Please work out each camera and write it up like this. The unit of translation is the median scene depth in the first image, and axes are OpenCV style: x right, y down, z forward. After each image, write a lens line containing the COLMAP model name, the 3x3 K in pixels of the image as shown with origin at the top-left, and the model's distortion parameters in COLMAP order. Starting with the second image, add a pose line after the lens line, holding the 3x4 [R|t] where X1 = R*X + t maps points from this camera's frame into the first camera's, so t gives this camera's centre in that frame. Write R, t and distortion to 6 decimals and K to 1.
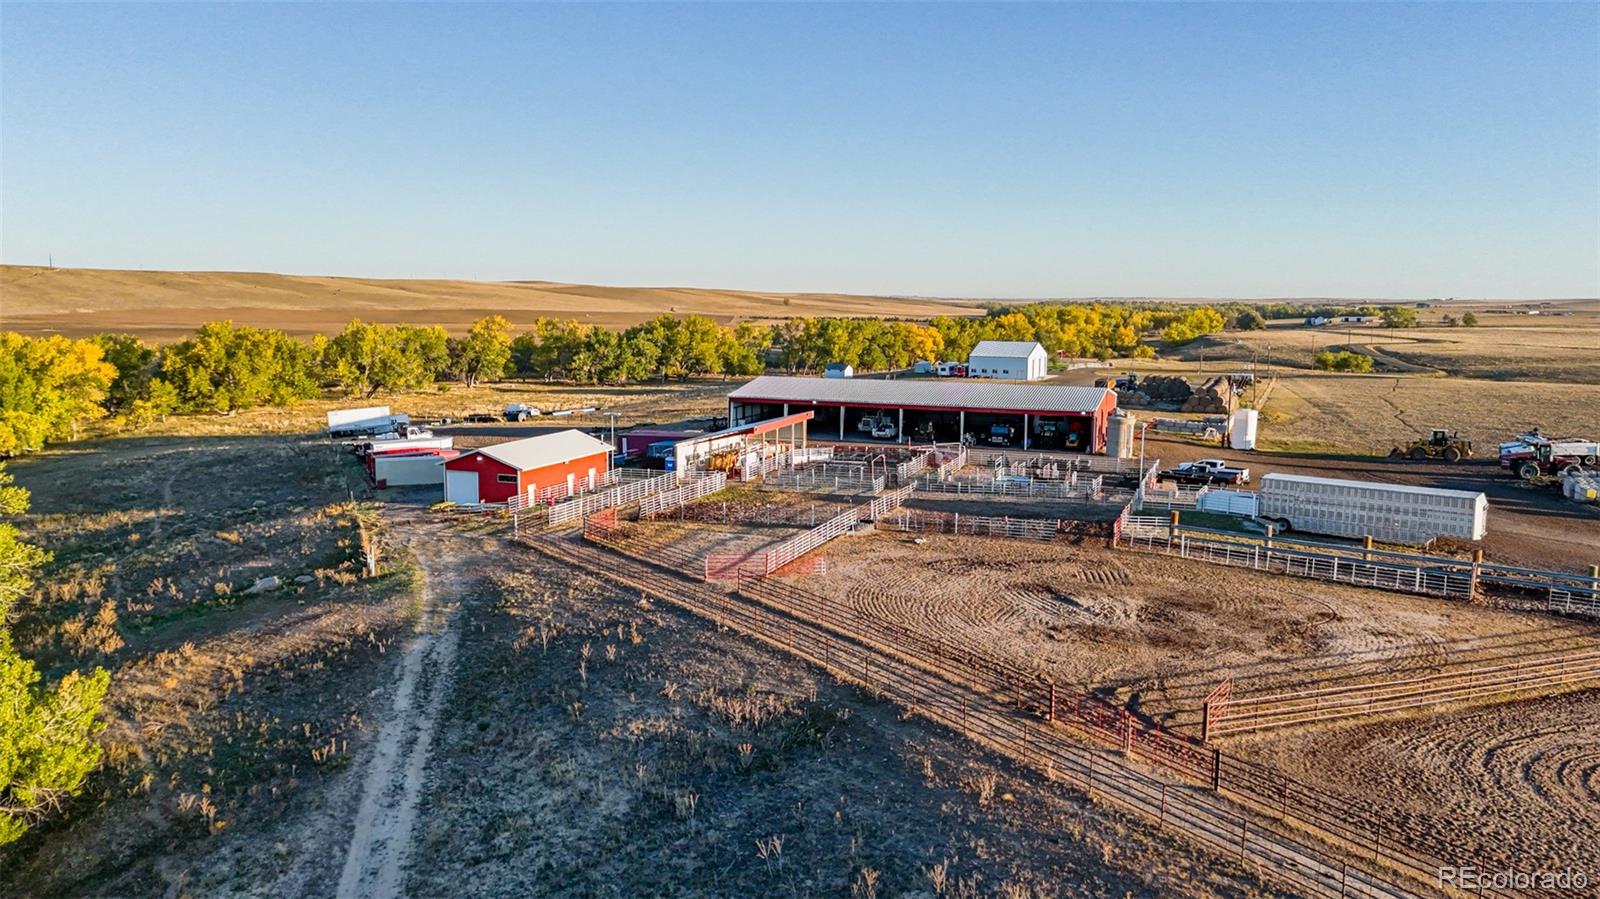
lens RADIAL K [[1209.6, 0, 800.0], [0, 1209.6, 449.5], [0, 0, 1]] dist [0.053032, -0.004401]
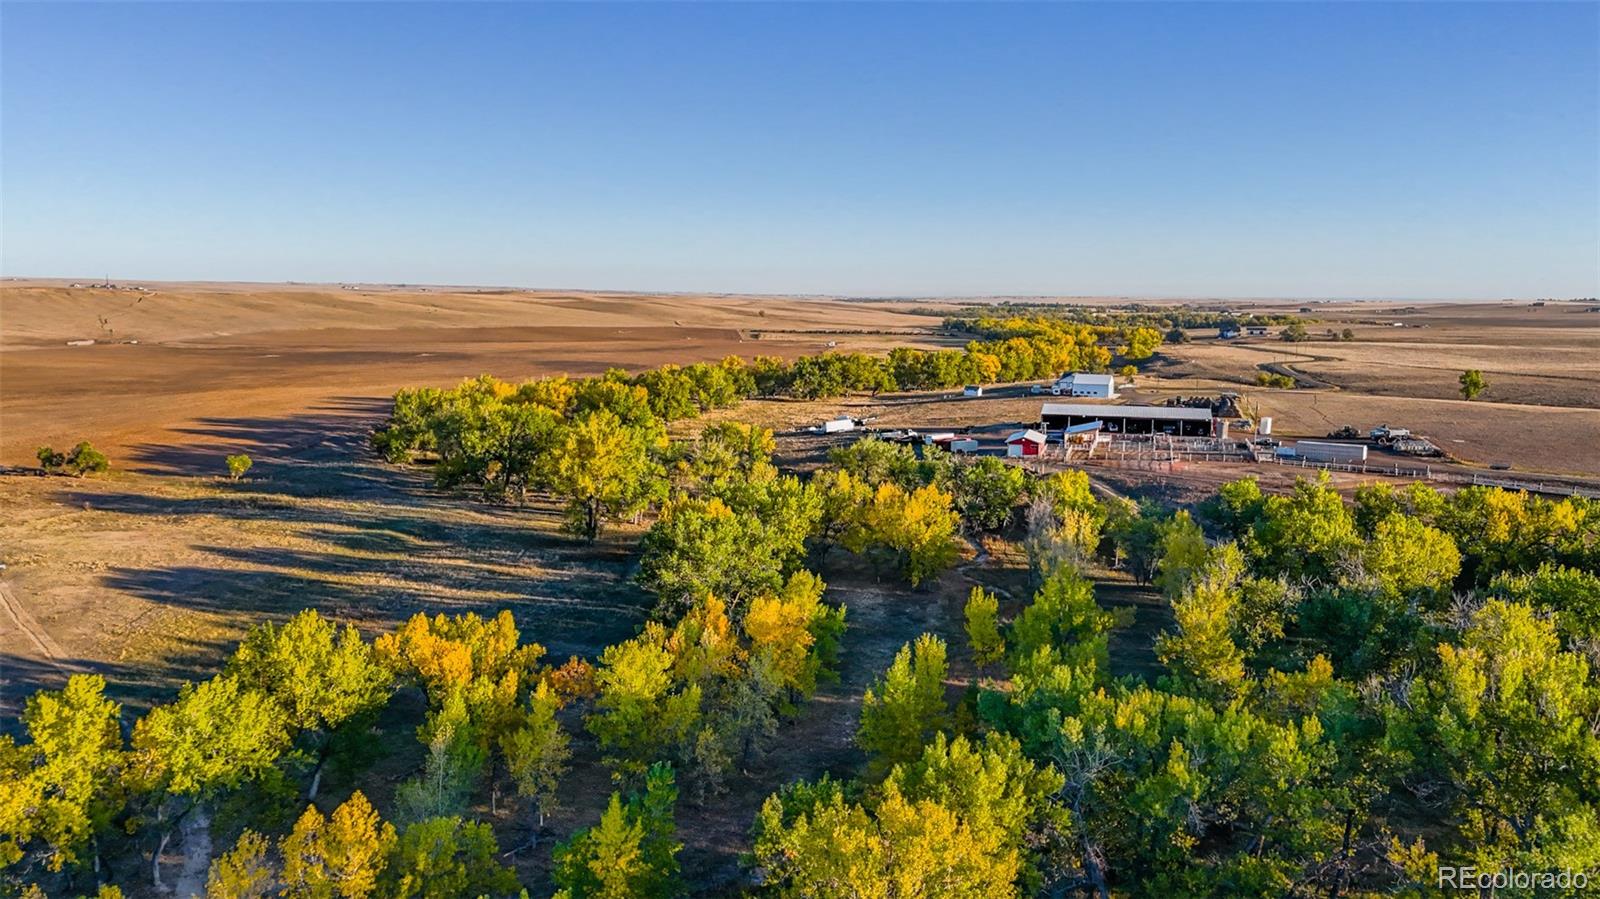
lens RADIAL K [[1209.6, 0, 800.0], [0, 1209.6, 449.5], [0, 0, 1]] dist [0.053032, -0.004401]
pose [[0.996790, -0.011841, 0.079177, -0.289760], [0.011688, 0.999929, 0.002391, 0.004771], [-0.079200, -0.001457, 0.996858, -0.511965]]
